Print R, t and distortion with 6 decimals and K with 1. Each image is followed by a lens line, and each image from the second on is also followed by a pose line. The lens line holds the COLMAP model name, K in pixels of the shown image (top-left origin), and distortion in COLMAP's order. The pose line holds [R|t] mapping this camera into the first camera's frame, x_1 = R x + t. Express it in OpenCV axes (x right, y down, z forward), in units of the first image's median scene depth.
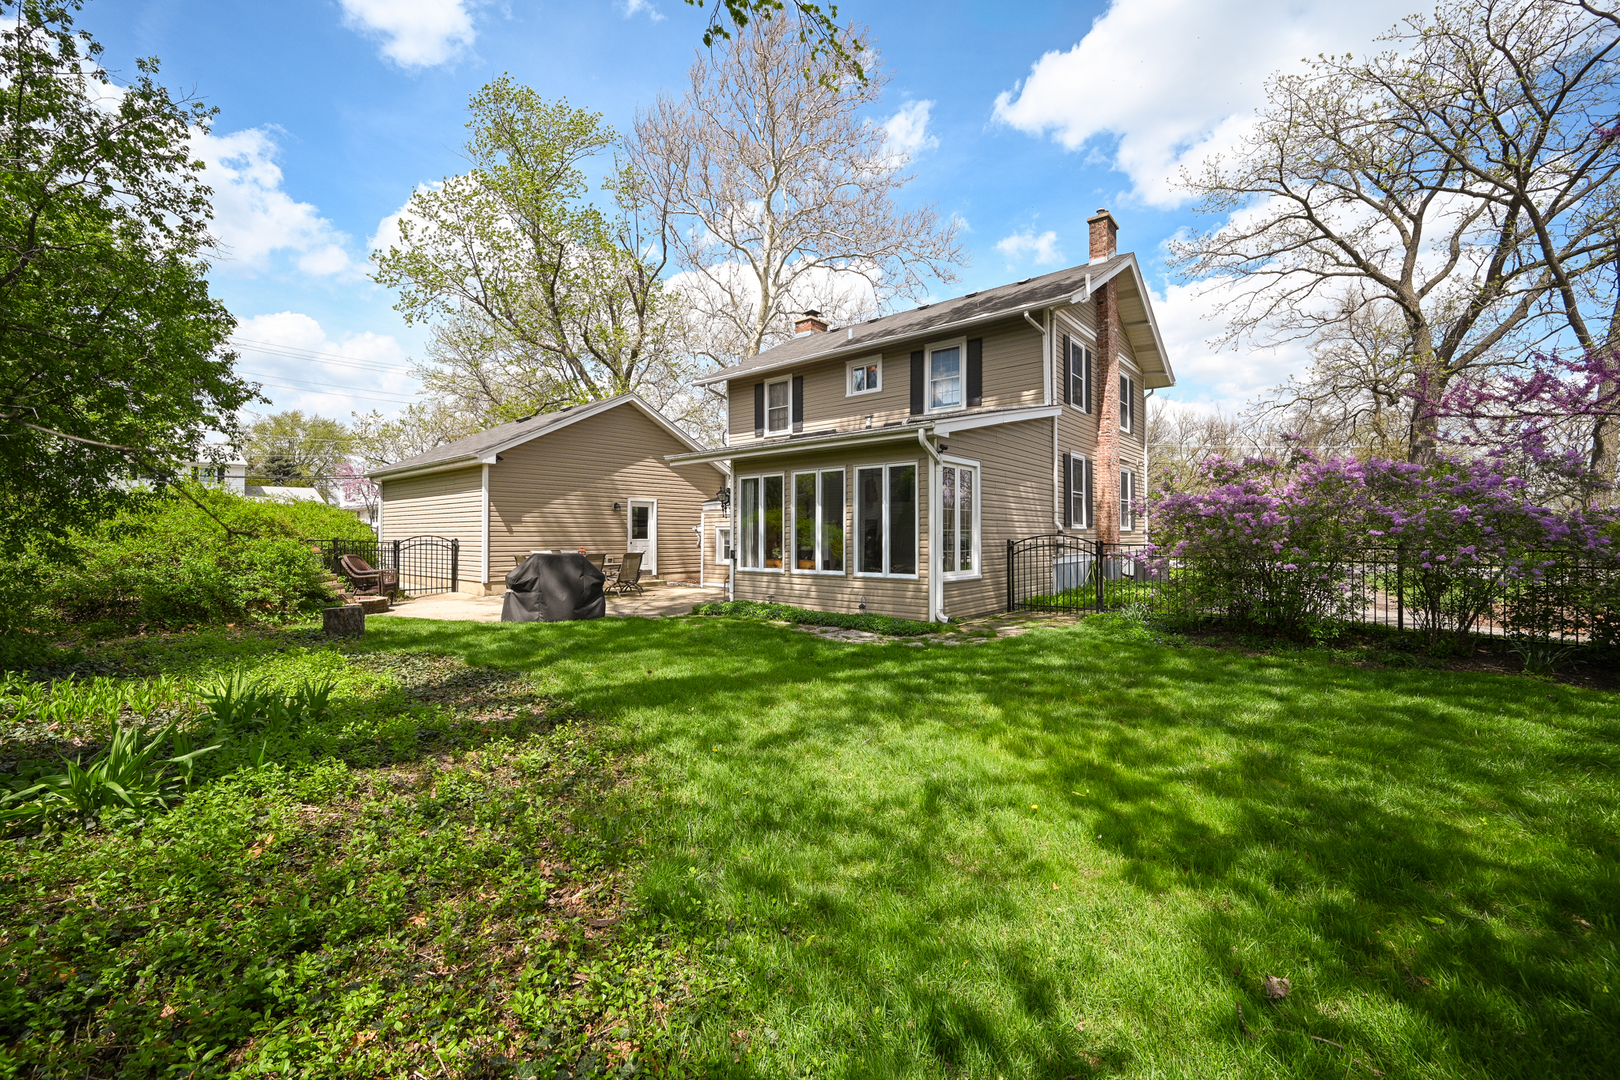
lens RADIAL K [[679.3, 0, 810.0], [0, 679.3, 540.0], [0, 0, 1]] dist [0.001495, 0.000063]
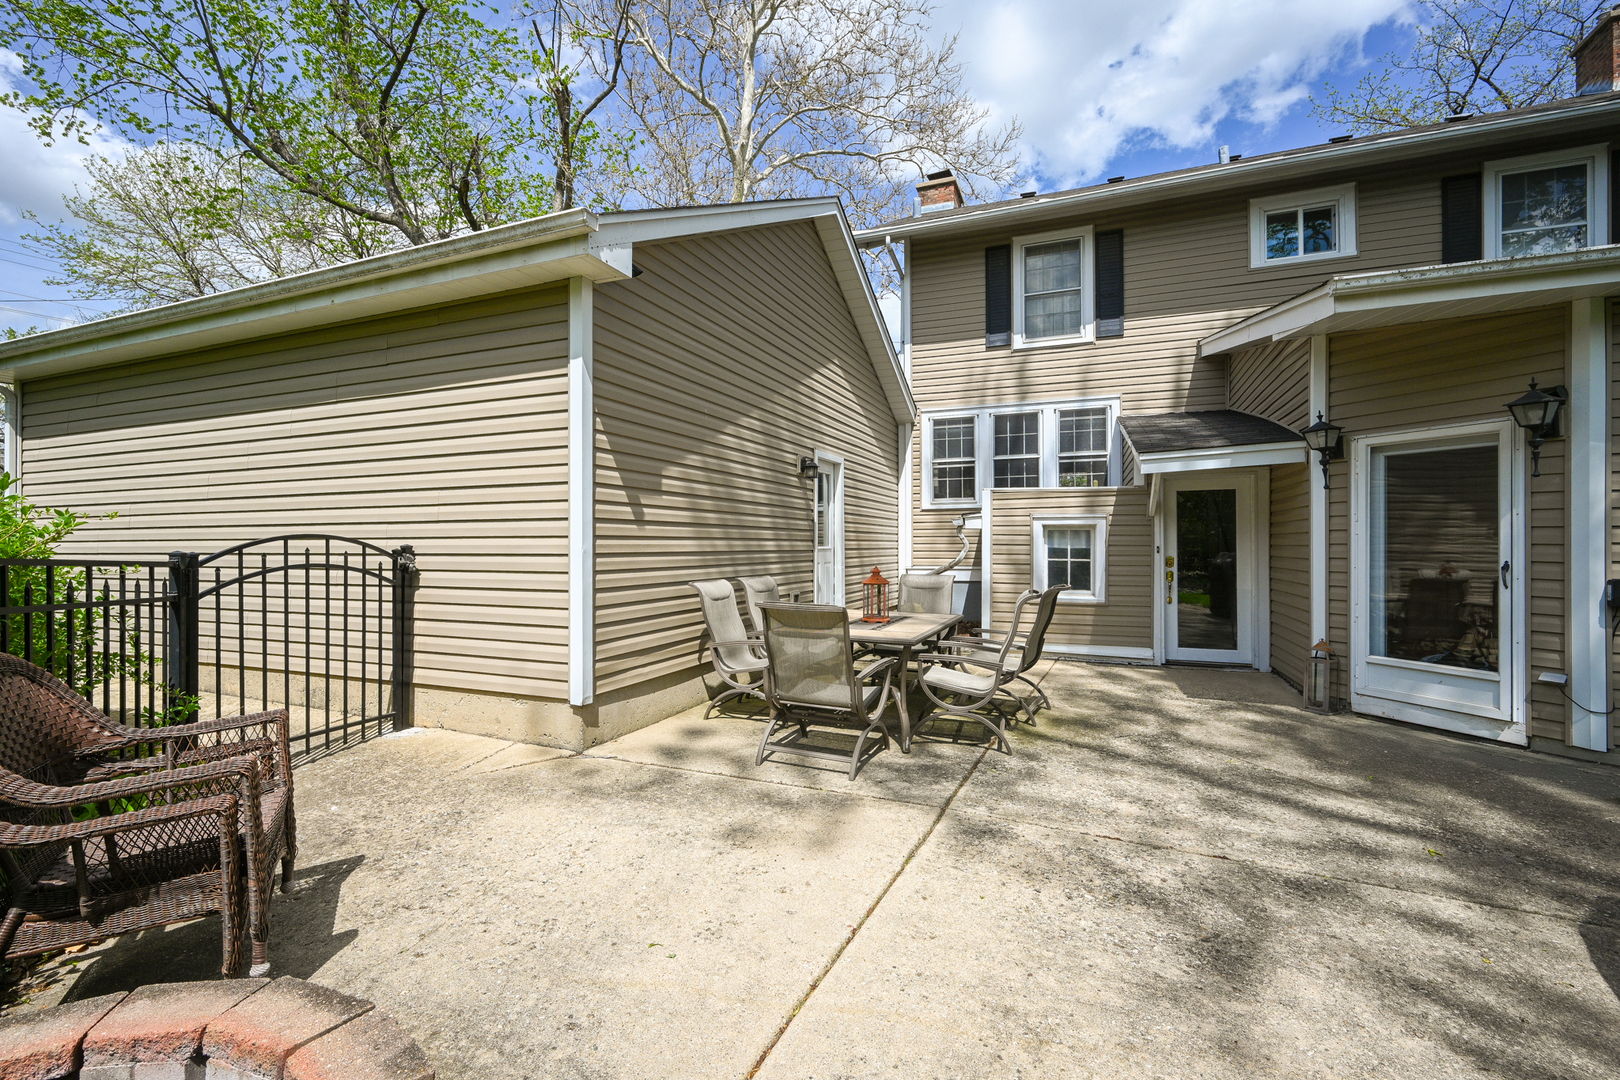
lens RADIAL K [[679.3, 0, 810.0], [0, 679.3, 540.0], [0, 0, 1]] dist [0.001495, 0.000063]
pose [[0.940110, 0.000266, 0.340872, -0.444896], [0.000994, 0.999993, -0.003523, -0.003151], [-0.340871, 0.003651, 0.940103, 0.643569]]
